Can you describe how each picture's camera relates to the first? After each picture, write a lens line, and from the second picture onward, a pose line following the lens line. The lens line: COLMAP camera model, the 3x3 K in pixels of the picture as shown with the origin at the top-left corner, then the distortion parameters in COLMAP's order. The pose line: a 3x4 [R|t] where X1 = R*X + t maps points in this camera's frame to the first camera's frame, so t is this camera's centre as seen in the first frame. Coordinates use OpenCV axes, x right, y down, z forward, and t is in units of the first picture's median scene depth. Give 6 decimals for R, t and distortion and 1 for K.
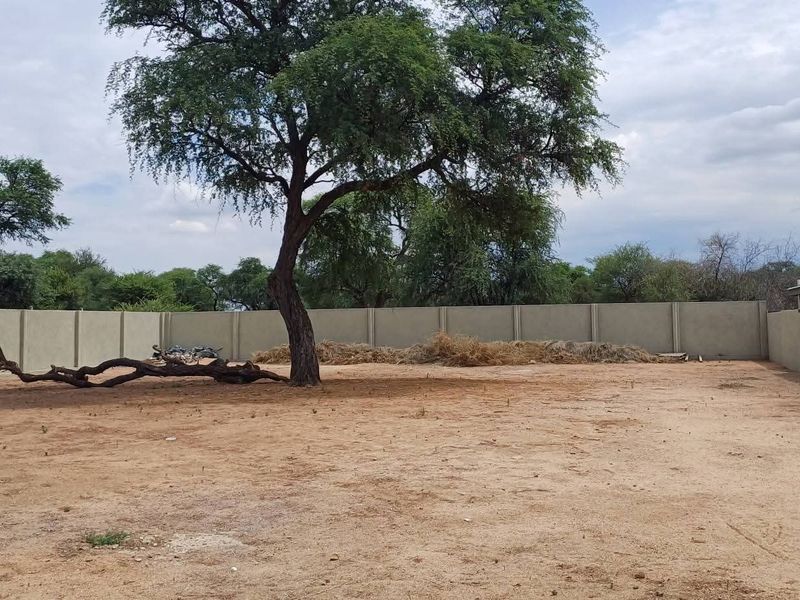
lens RADIAL K [[958.2, 0, 403.3], [0, 958.2, 279.2], [0, 0, 1]] dist [0.158078, -0.300371]
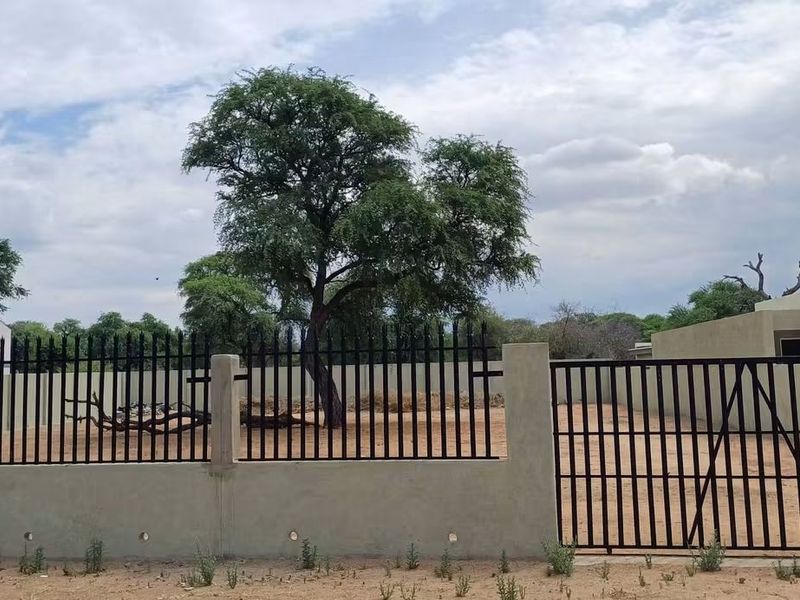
lens RADIAL K [[958.2, 0, 403.3], [0, 958.2, 279.2], [0, 0, 1]] dist [0.158078, -0.300371]
pose [[0.981195, 0.006040, 0.192926, -0.262637], [0.003133, 0.998880, -0.047204, -0.038663], [-0.192995, 0.046921, 0.980077, -0.390566]]
